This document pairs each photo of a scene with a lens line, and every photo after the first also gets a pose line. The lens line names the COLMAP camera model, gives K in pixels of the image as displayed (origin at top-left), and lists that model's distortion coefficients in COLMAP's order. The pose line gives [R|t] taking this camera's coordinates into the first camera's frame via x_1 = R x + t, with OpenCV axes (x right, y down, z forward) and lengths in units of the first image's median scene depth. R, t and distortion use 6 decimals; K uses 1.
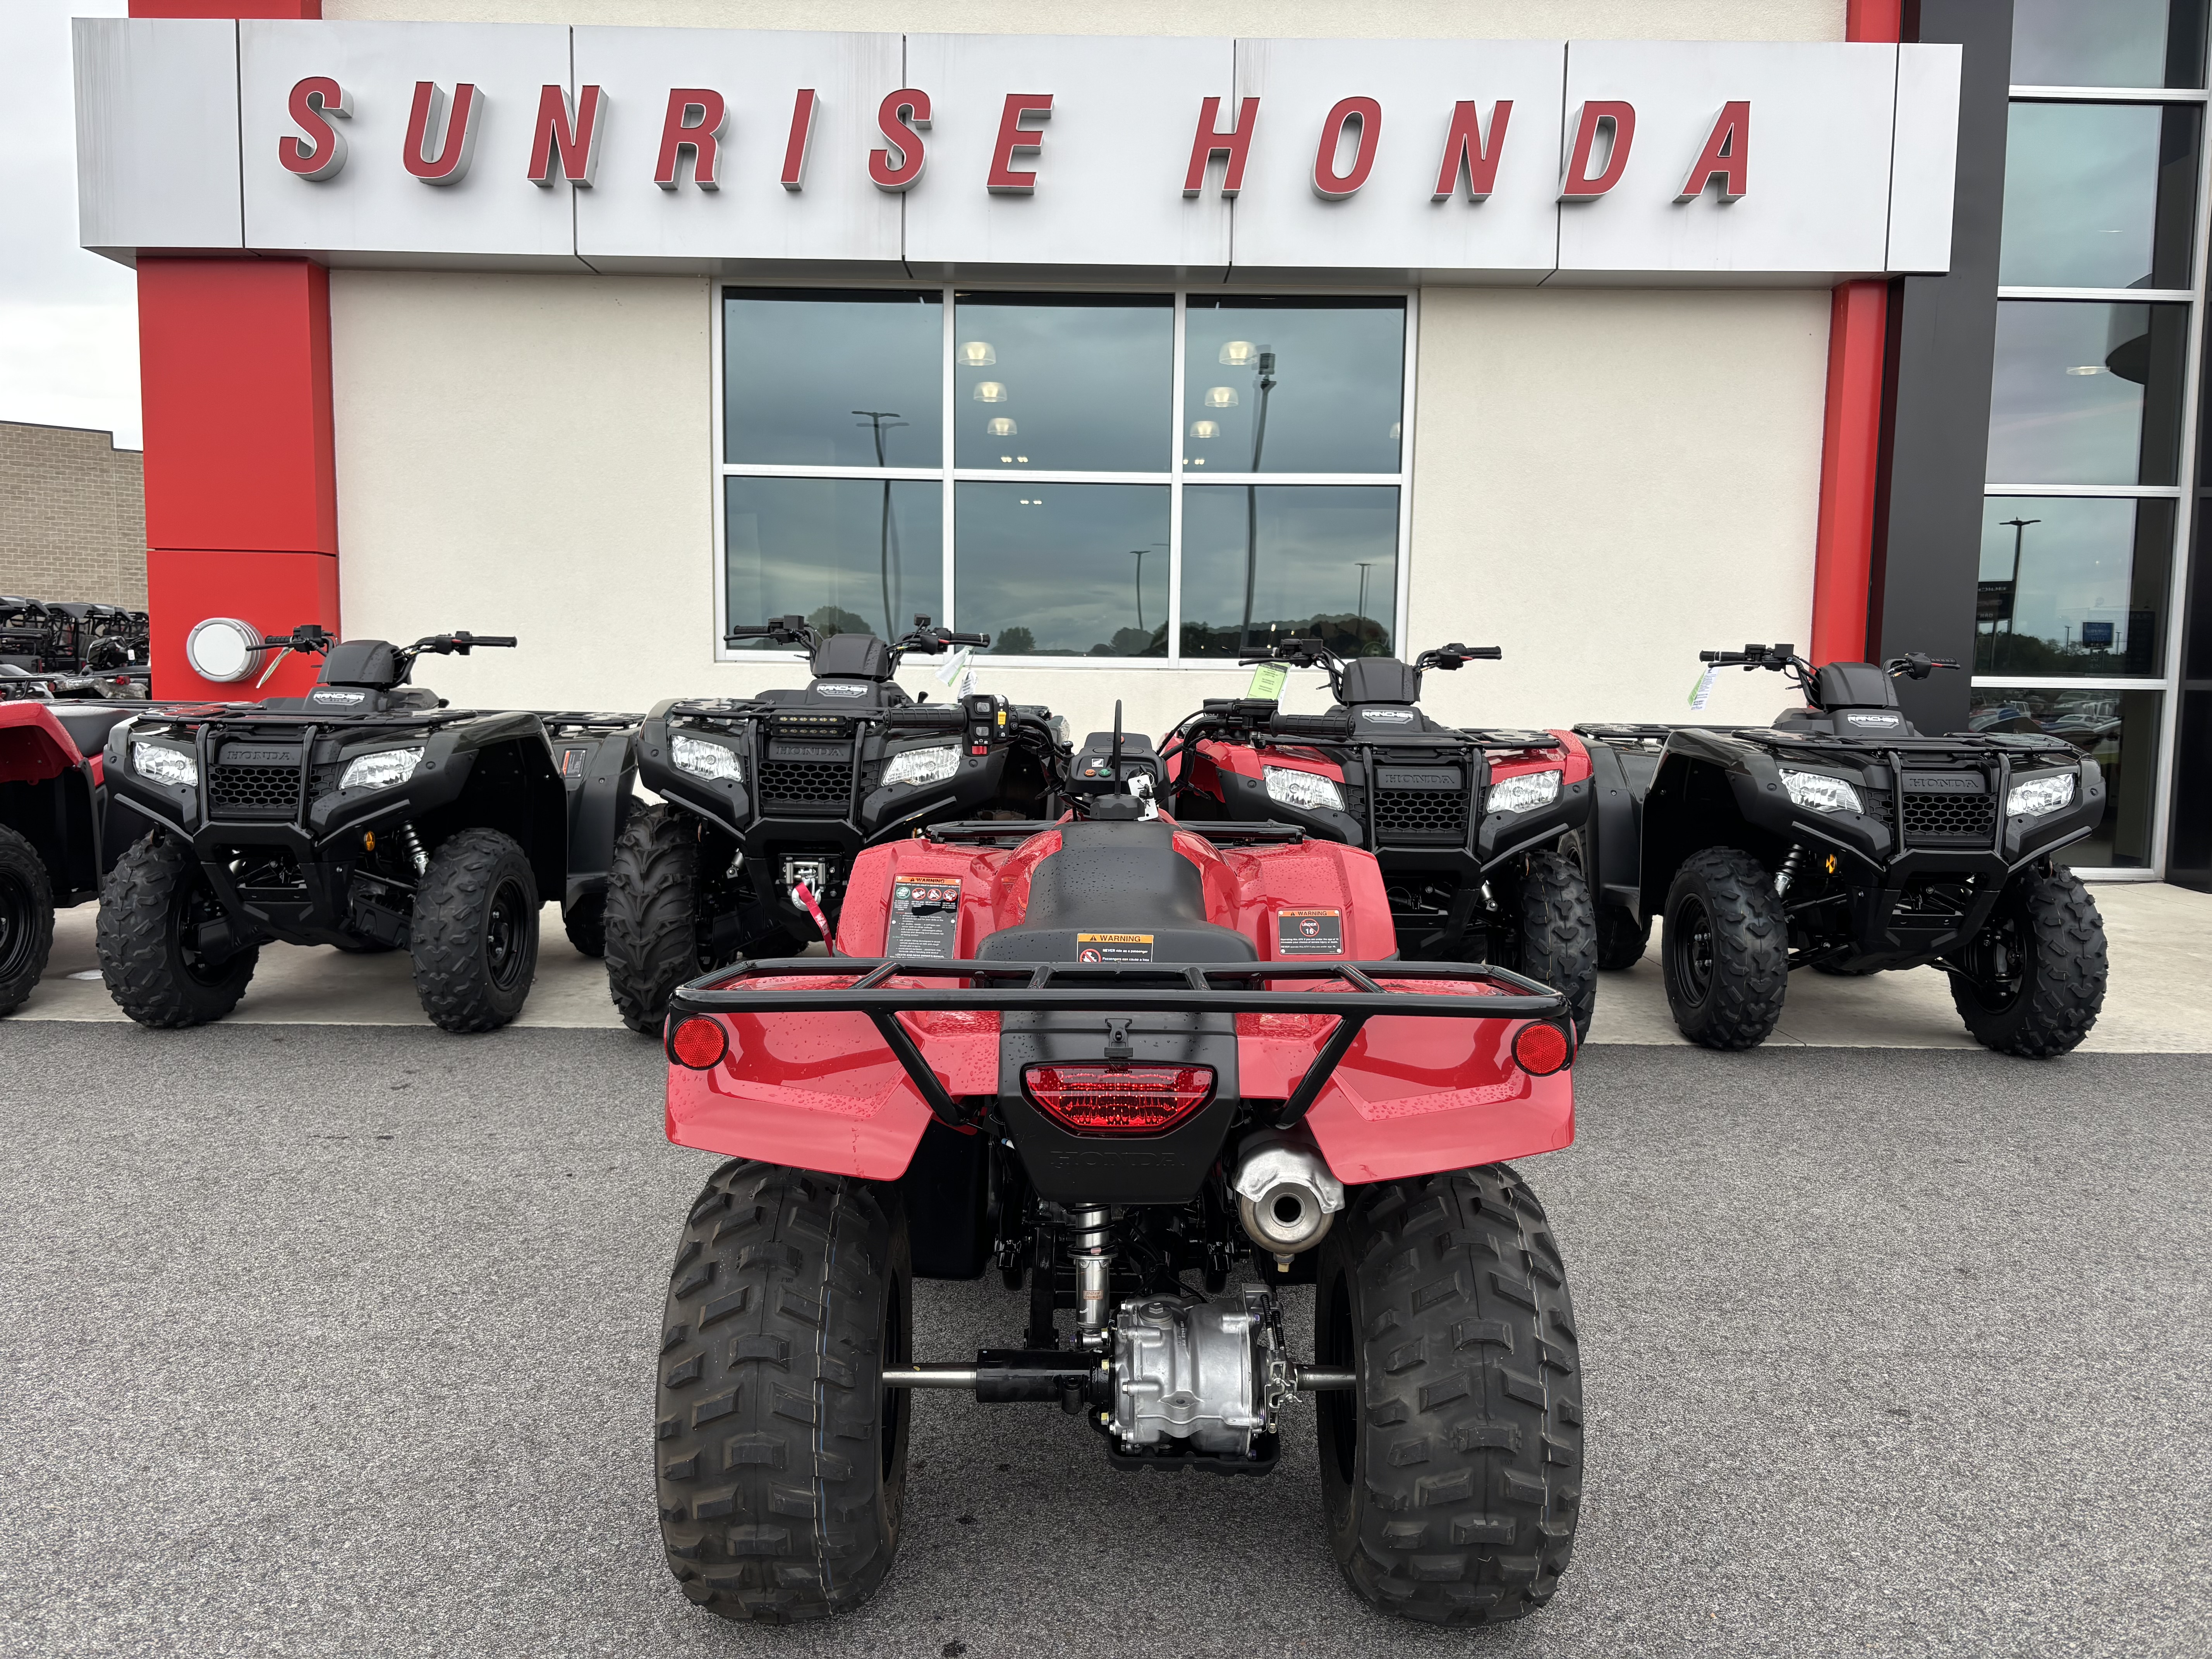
lens RADIAL K [[1743.6, 0, 1101.4], [0, 1743.6, 831.3], [0, 0, 1]] dist [0.067127, -0.092572]
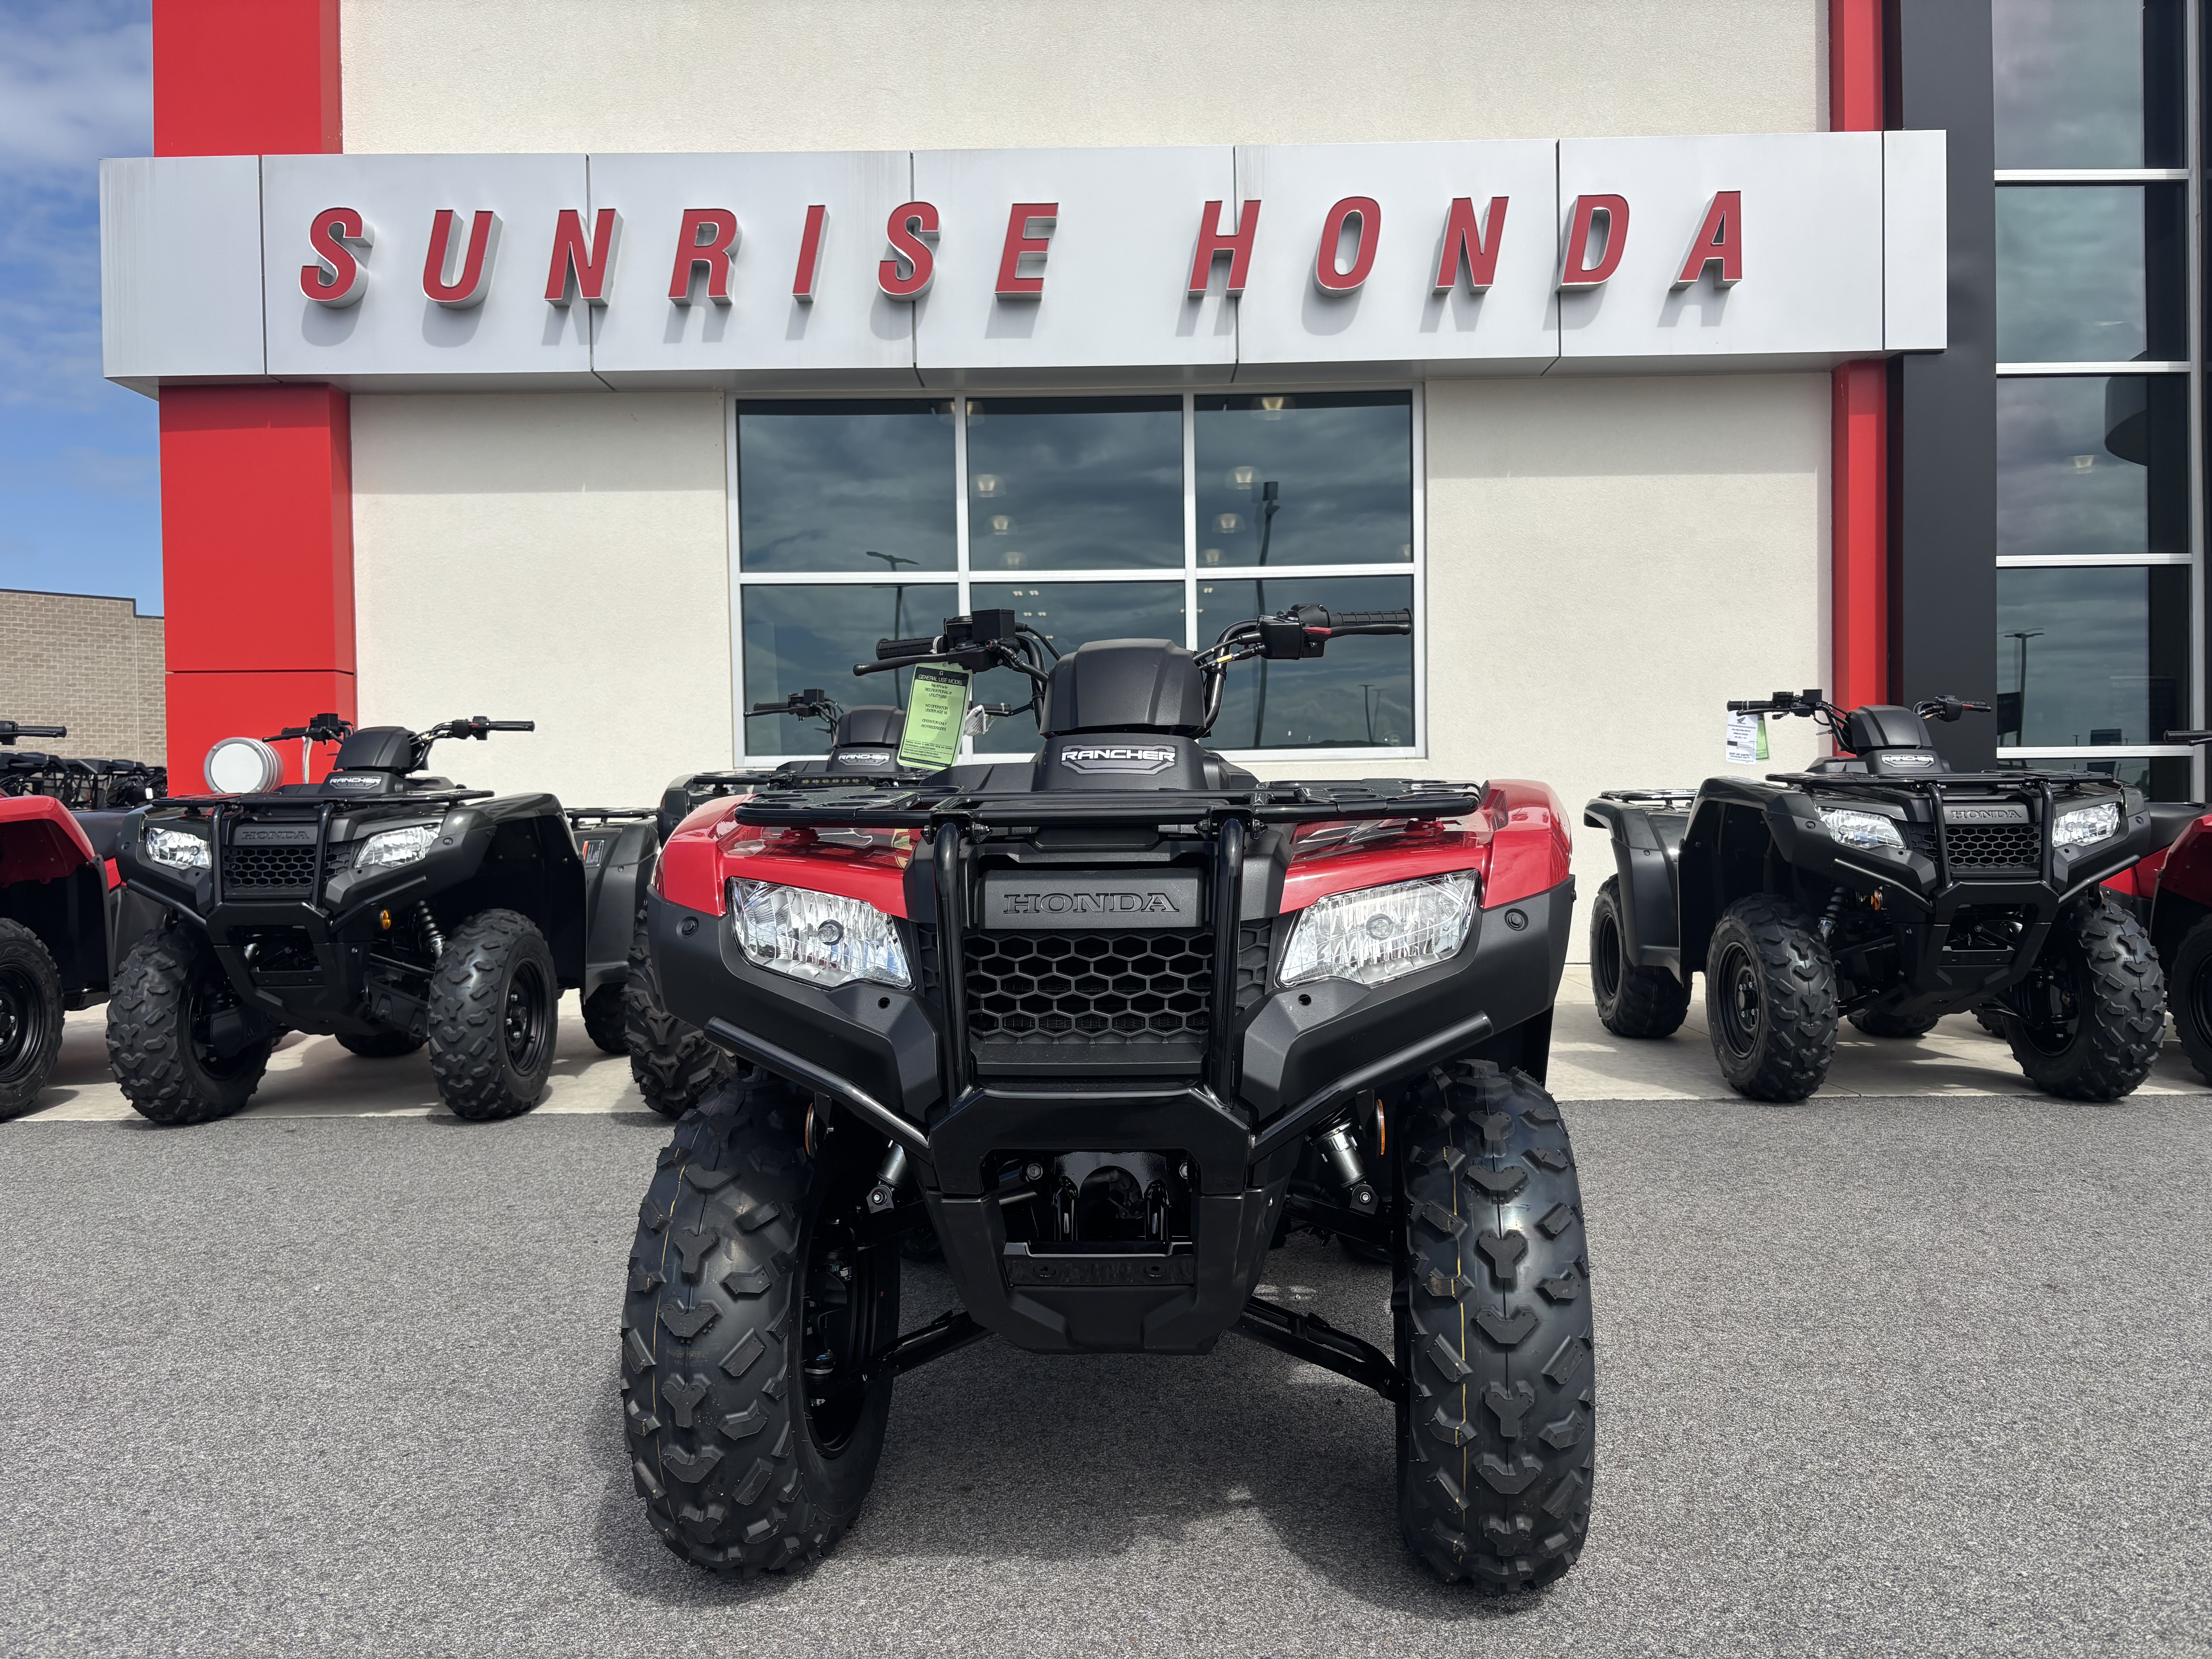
lens RADIAL K [[1744.5, 0, 1110.2], [0, 1744.5, 829.3], [0, 0, 1]] dist [0.072552, -0.102569]
pose [[0.999586, -0.028640, -0.002830, -0.007375], [0.028306, 0.996138, -0.083116, 0.048715], [0.005199, 0.083001, 0.996536, 0.017847]]
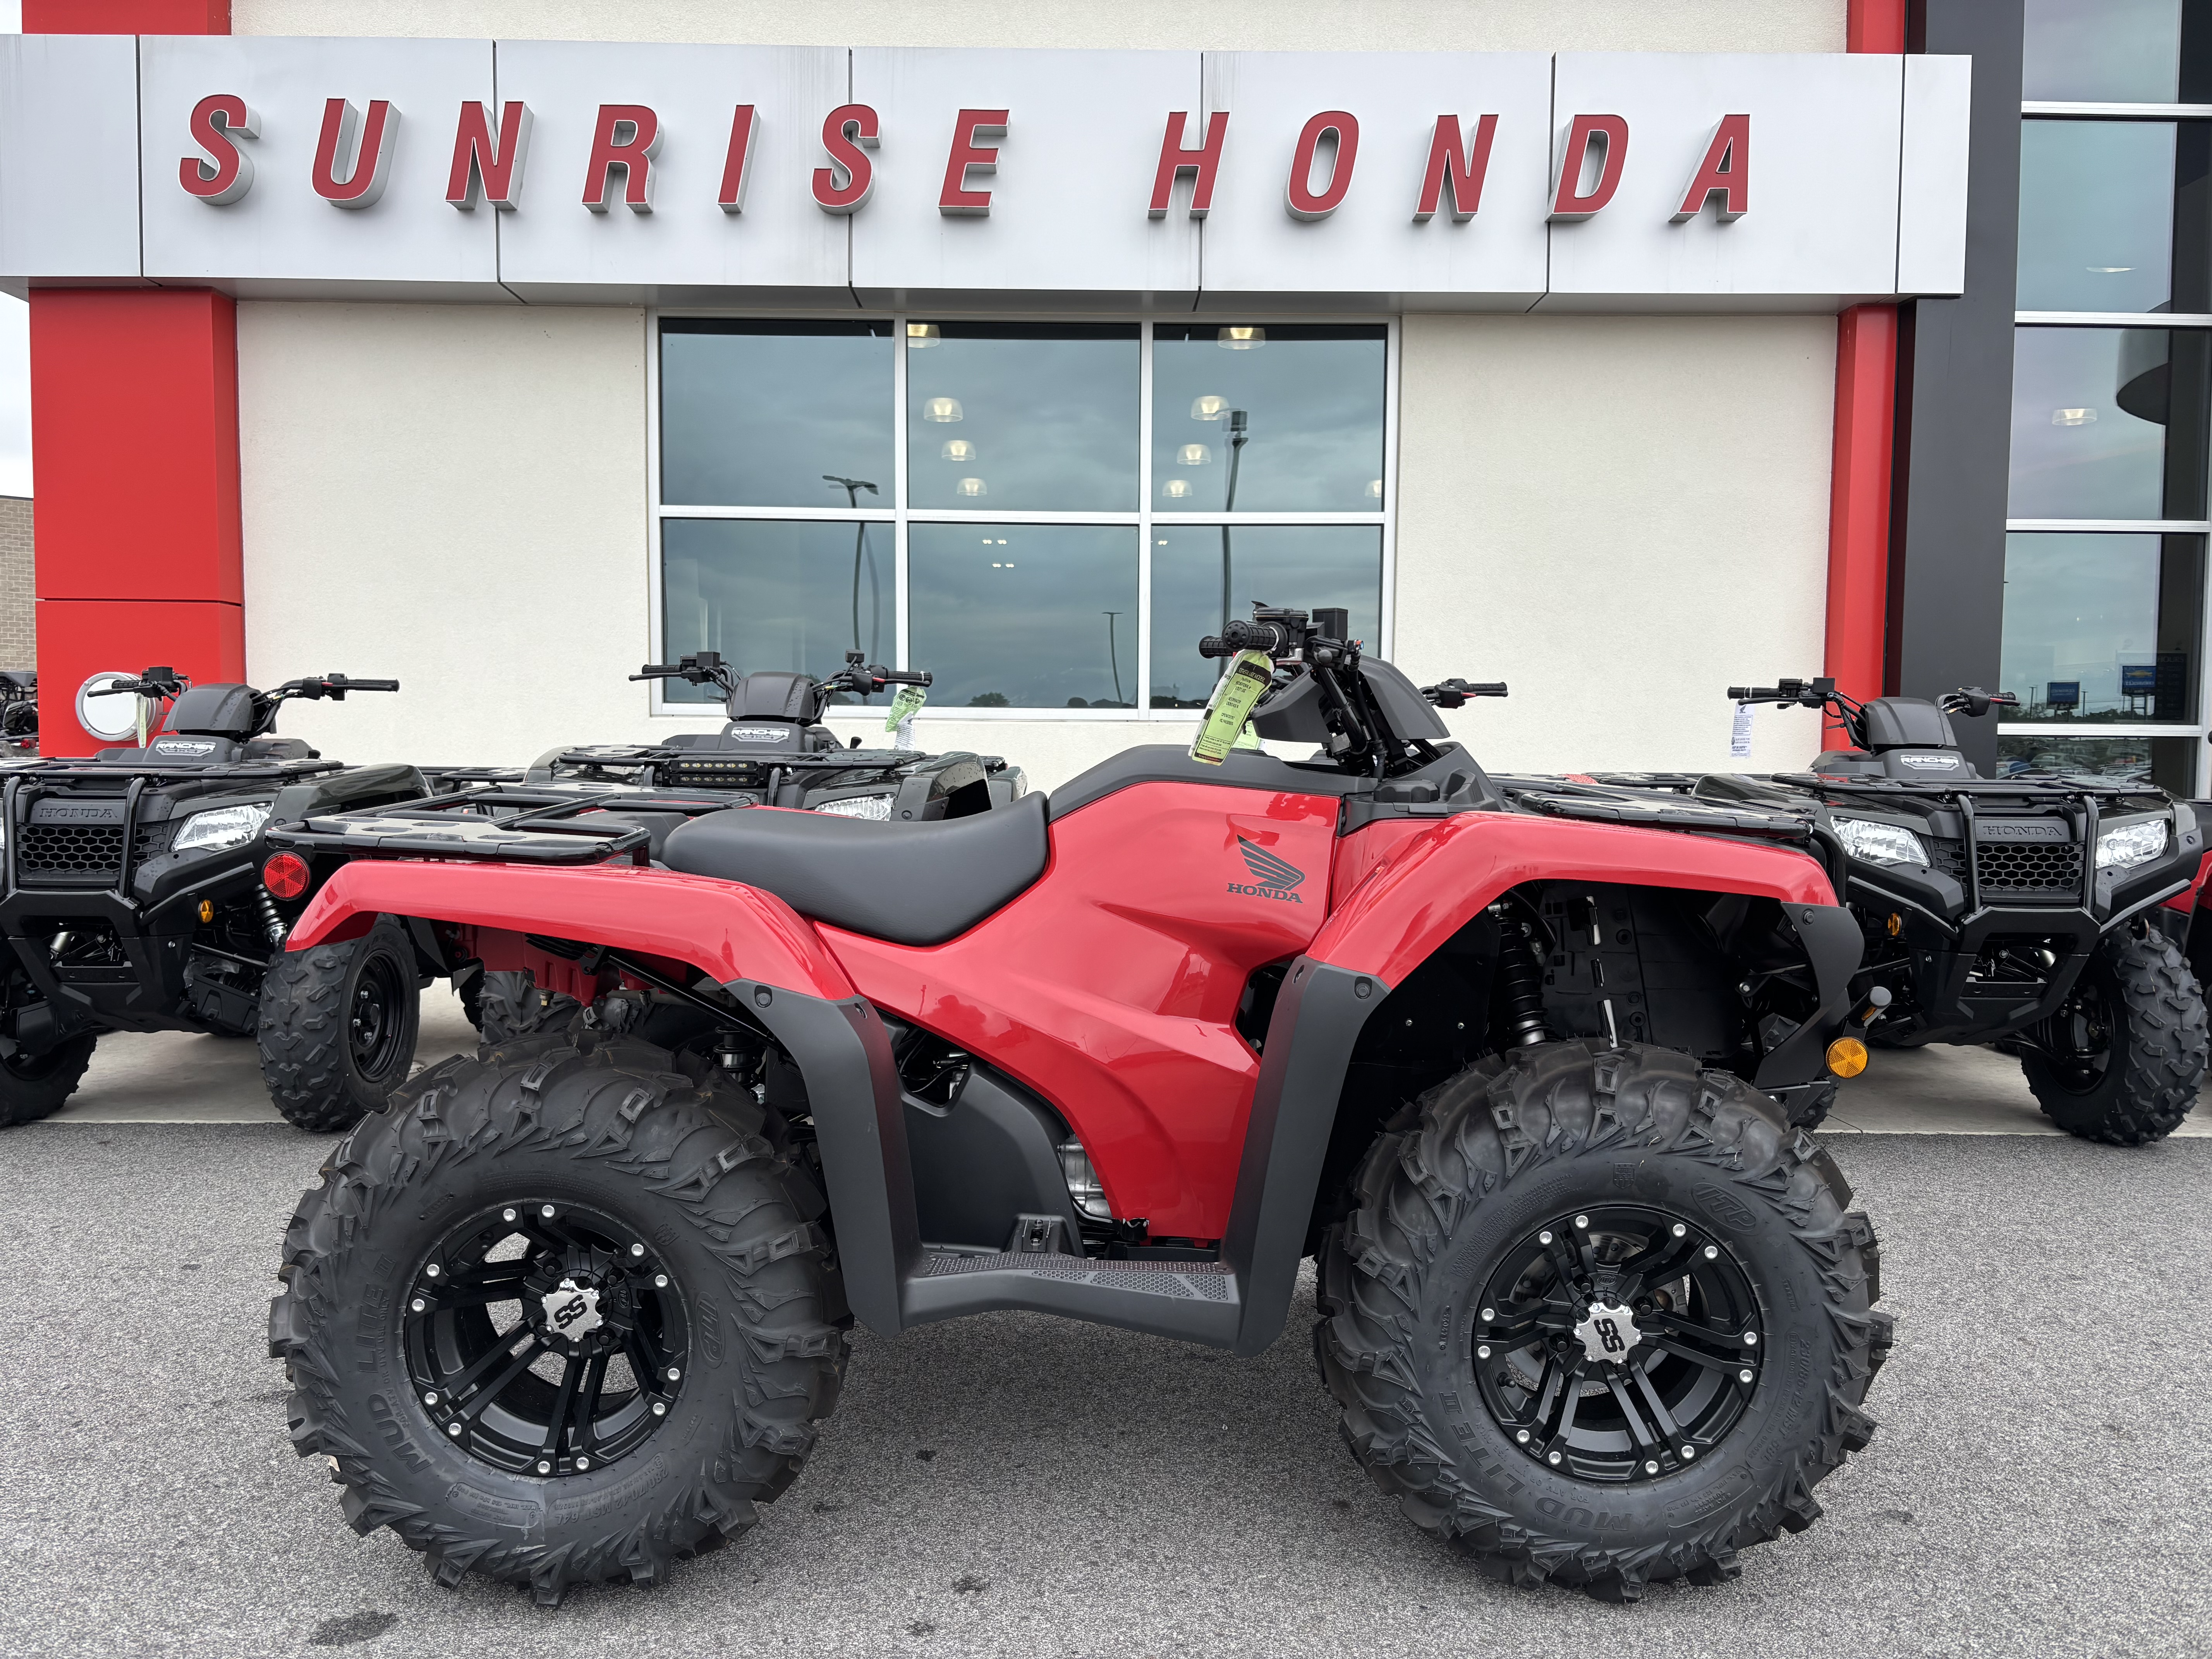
lens RADIAL K [[1730.9, 0, 1093.6], [0, 1730.9, 831.1], [0, 0, 1]] dist [0.073768, -0.105247]
pose [[0.999941, -0.007139, 0.008203, 0.012340], [0.007449, 0.999235, -0.038393, 0.002589], [-0.007923, 0.038451, 0.999229, 0.138264]]
